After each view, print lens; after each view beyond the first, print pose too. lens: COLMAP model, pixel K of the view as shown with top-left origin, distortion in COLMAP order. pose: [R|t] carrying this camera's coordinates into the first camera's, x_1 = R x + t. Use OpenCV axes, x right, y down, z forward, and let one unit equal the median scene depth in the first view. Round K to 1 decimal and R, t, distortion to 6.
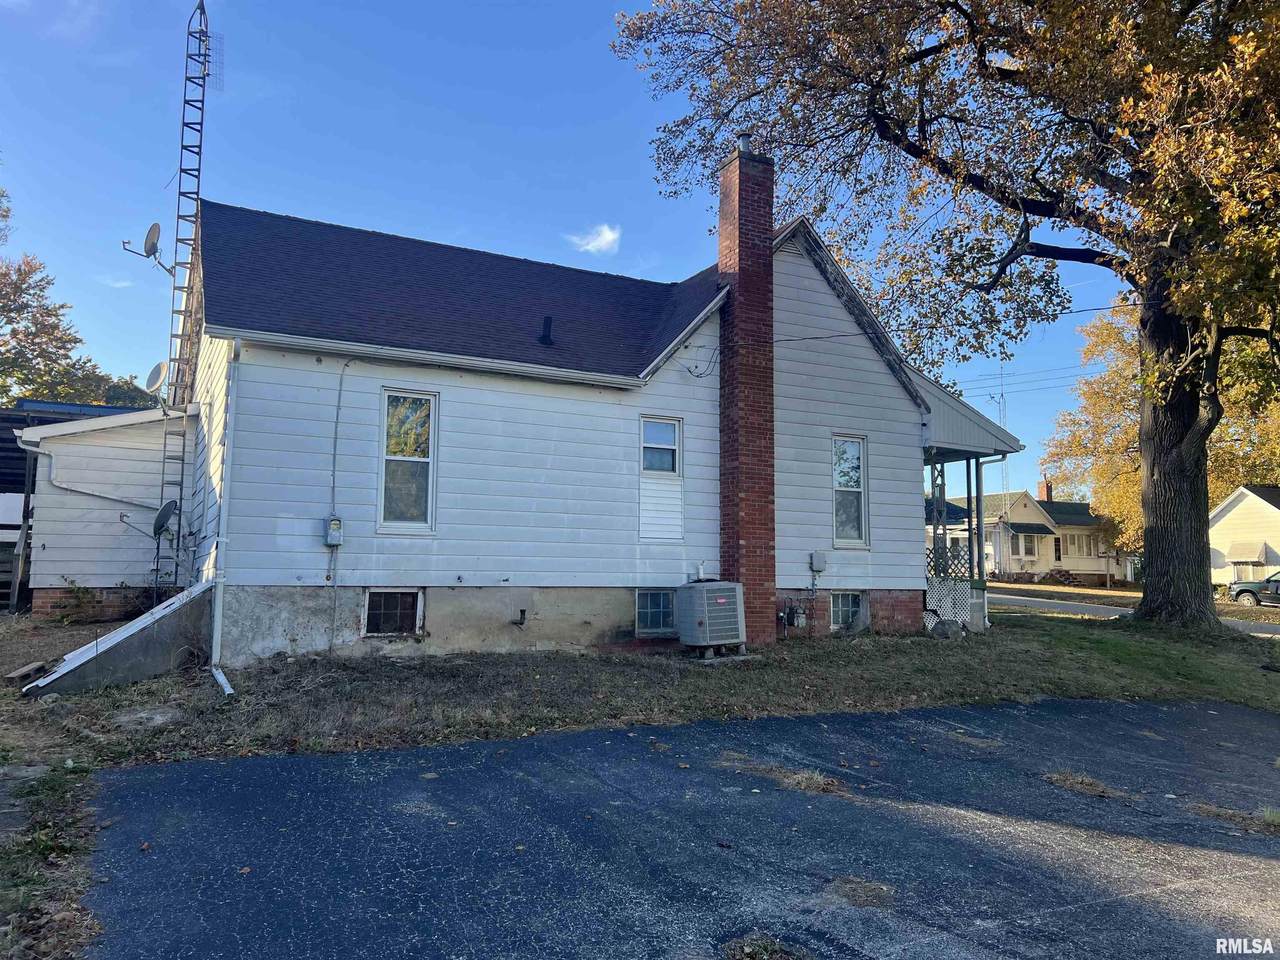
lens RADIAL K [[932.3, 0, 608.2], [0, 932.3, 469.3], [0, 0, 1]] dist [0.042882, 0.003415]
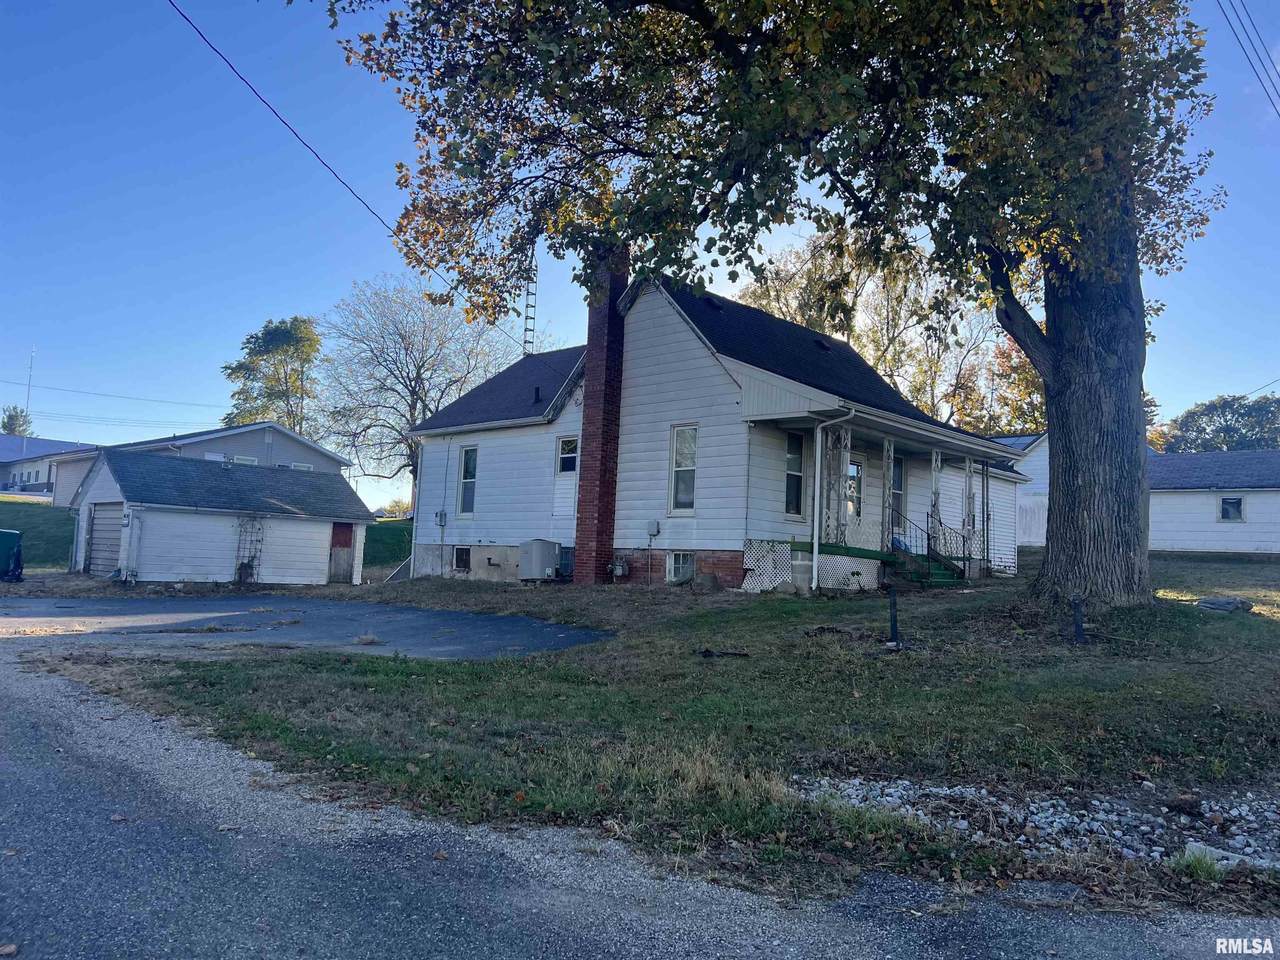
lens RADIAL K [[952.8, 0, 640.0], [0, 952.8, 480.0], [0, 0, 1]] dist [0.035862, 0.001222]
pose [[0.334537, -0.089411, -0.938131, 1.774506], [0.065503, 0.995287, -0.071500, 0.153252], [0.940103, -0.037531, 0.338817, 0.655728]]
